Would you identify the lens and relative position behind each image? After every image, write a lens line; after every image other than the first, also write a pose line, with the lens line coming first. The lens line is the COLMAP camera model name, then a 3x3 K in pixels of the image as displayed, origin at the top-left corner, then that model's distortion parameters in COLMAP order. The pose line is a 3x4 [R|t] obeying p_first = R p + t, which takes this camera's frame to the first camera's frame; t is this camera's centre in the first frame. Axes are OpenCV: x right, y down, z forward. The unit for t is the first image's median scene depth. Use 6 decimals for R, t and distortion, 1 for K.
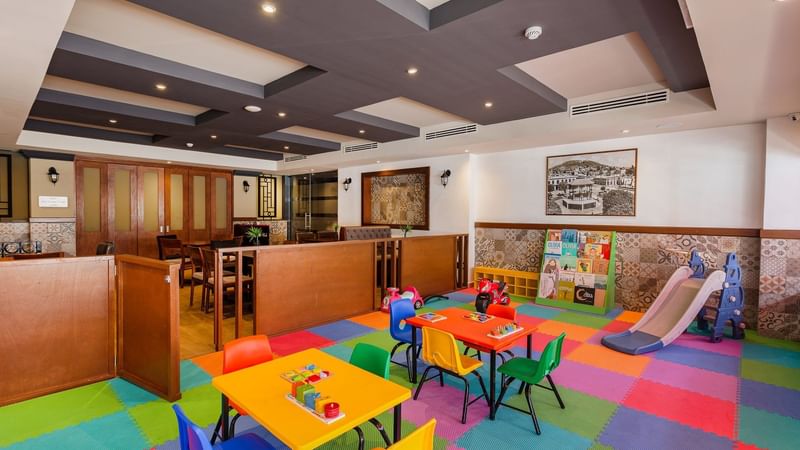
lens RADIAL K [[379.6, 0, 396.7], [0, 379.6, 223.1], [0, 0, 1]] dist [0.002085, 0.000643]
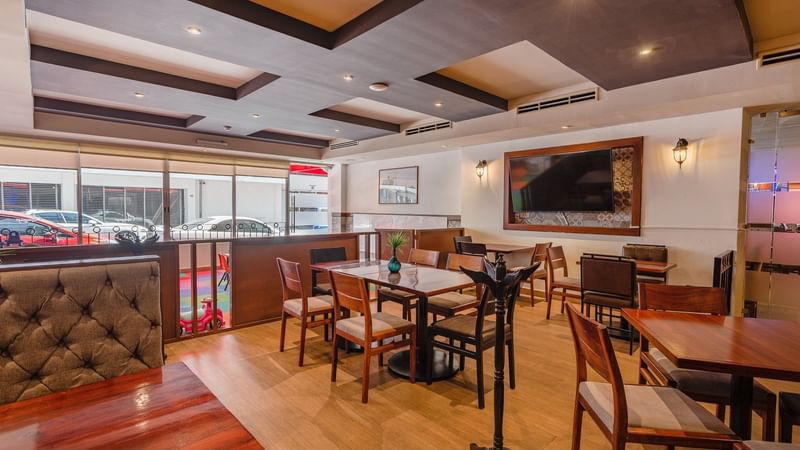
lens RADIAL K [[379.6, 0, 396.7], [0, 379.6, 223.1], [0, 0, 1]] dist [0.002085, 0.000643]
pose [[-0.997281, -0.021706, 0.070417, 0.323022], [-0.017153, 0.997762, 0.064629, -0.054596], [-0.071662, 0.063245, -0.995422, 2.342822]]
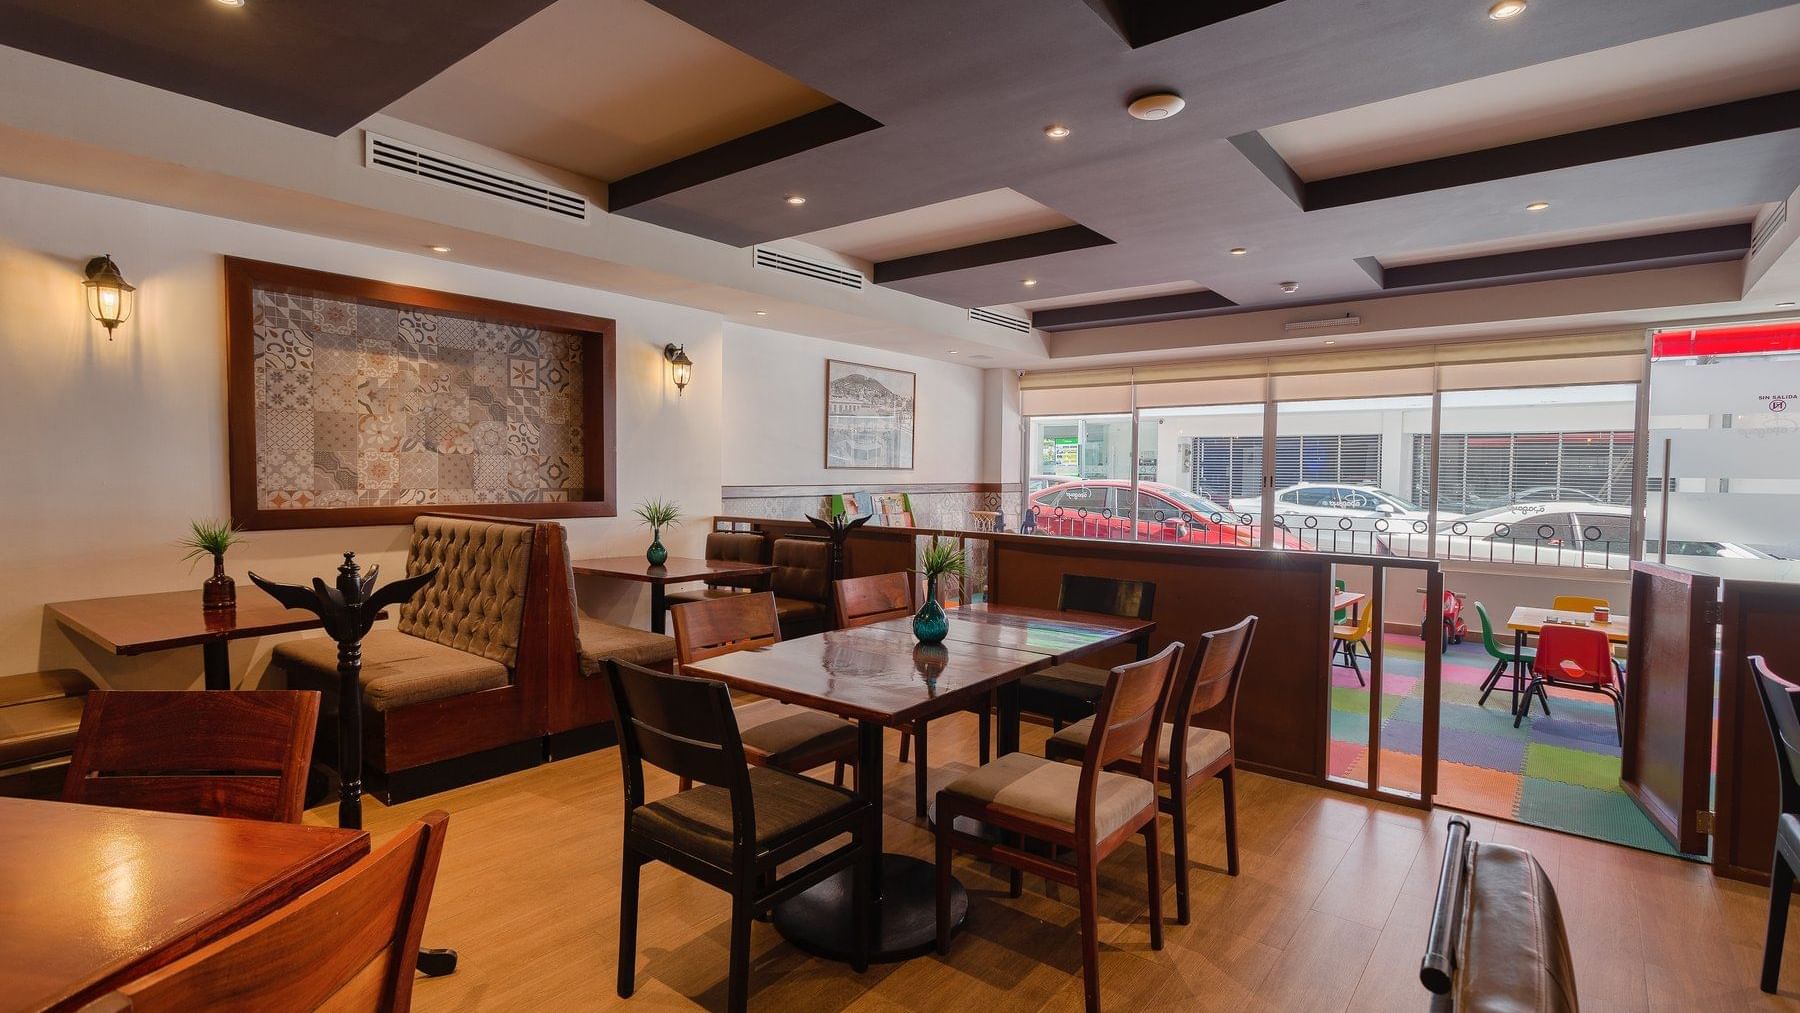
lens RADIAL K [[854.0, 0, 892.6], [0, 854.0, 502.3], [0, 0, 1]] dist [0.002085, 0.000643]
pose [[-0.063169, -0.046979, 0.996897, -0.814583], [0.014684, 0.998740, 0.047996, -0.029851], [-0.997895, 0.017670, -0.062399, 0.984532]]
